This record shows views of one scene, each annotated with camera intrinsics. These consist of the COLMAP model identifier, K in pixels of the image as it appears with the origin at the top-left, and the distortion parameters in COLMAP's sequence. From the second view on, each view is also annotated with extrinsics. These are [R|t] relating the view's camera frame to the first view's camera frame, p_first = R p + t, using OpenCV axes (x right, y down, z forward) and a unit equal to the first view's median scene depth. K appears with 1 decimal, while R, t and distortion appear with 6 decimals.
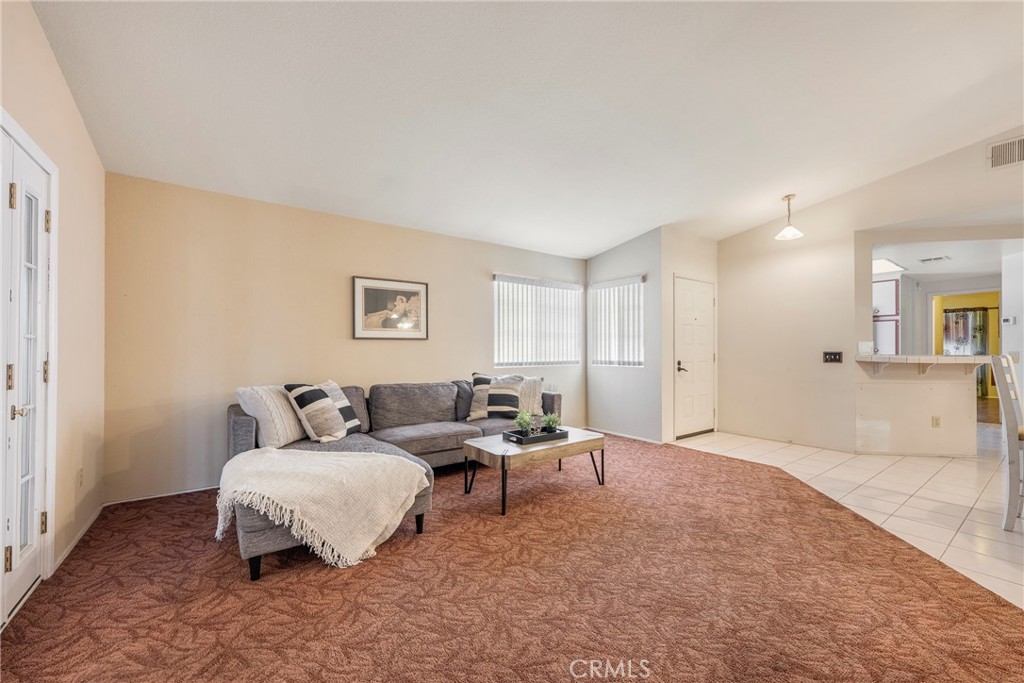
lens RADIAL K [[403.9, 0, 512.0], [0, 403.9, 347.7], [0, 0, 1]] dist [-0.000282, -0.000125]
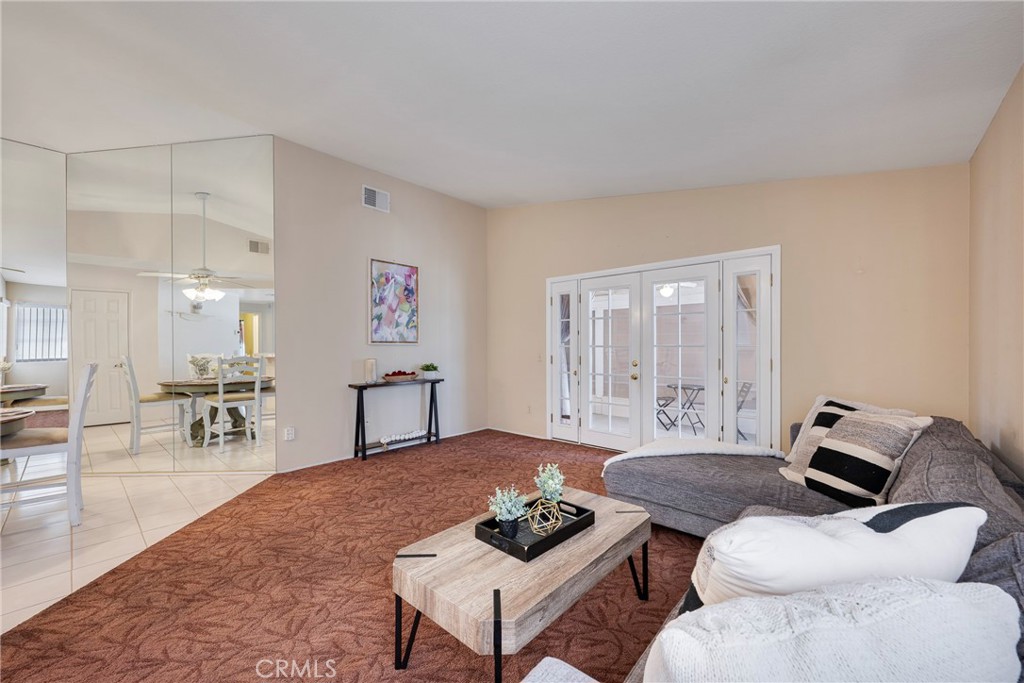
lens RADIAL K [[403.9, 0, 512.0], [0, 403.9, 347.7], [0, 0, 1]] dist [-0.000282, -0.000125]
pose [[-0.977324, 0.006374, -0.211651, 0.167909], [0.006475, 0.999979, 0.000217, -0.011456], [0.211648, -0.001158, -0.977345, 1.265392]]
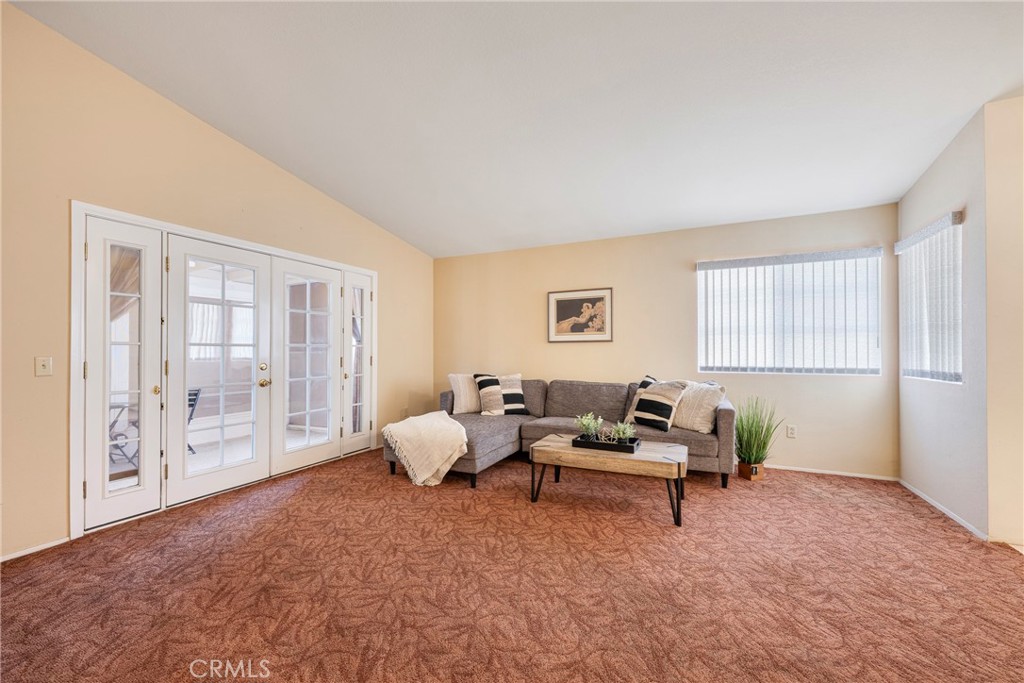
lens RADIAL K [[403.9, 0, 512.0], [0, 403.9, 347.7], [0, 0, 1]] dist [-0.000282, -0.000125]
pose [[0.479185, -0.005536, -0.877696, 0.650869], [0.004781, 0.999982, -0.003697, -0.001420], [0.877701, -0.002425, 0.479203, 0.300990]]
